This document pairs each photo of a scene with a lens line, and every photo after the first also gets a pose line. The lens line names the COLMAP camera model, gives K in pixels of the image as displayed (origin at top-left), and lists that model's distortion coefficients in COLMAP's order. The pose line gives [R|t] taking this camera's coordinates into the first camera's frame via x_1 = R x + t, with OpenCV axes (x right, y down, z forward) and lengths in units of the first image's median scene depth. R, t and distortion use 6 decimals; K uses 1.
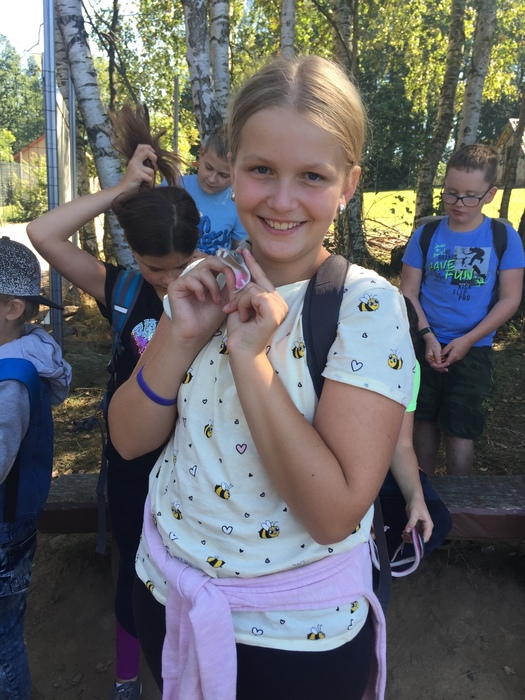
lens RADIAL K [[592.3, 0, 261.9], [0, 592.3, 349.5], [0, 0, 1]] dist [0.000173, -0.006146]
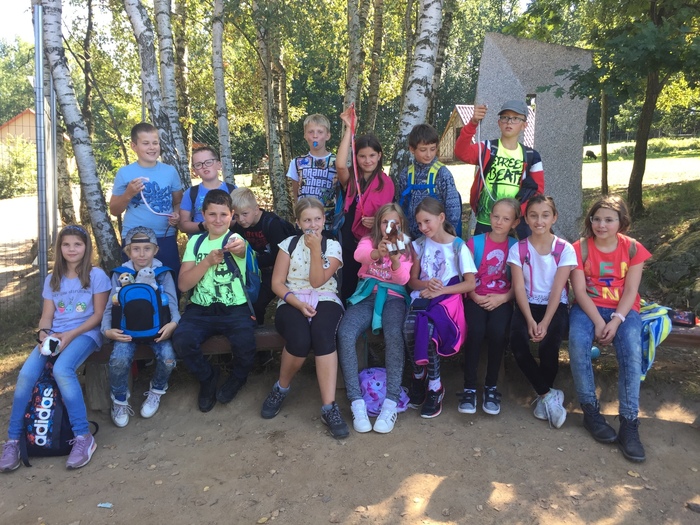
lens RADIAL K [[592.3, 0, 350.3], [0, 592.3, 263.2], [0, 0, 1]] dist [0.000173, -0.006146]
pose [[0.985651, -0.030956, 0.165935, 0.092476], [0.047854, 0.993953, -0.098829, 0.091028], [-0.161873, 0.105352, 0.981172, -0.336894]]
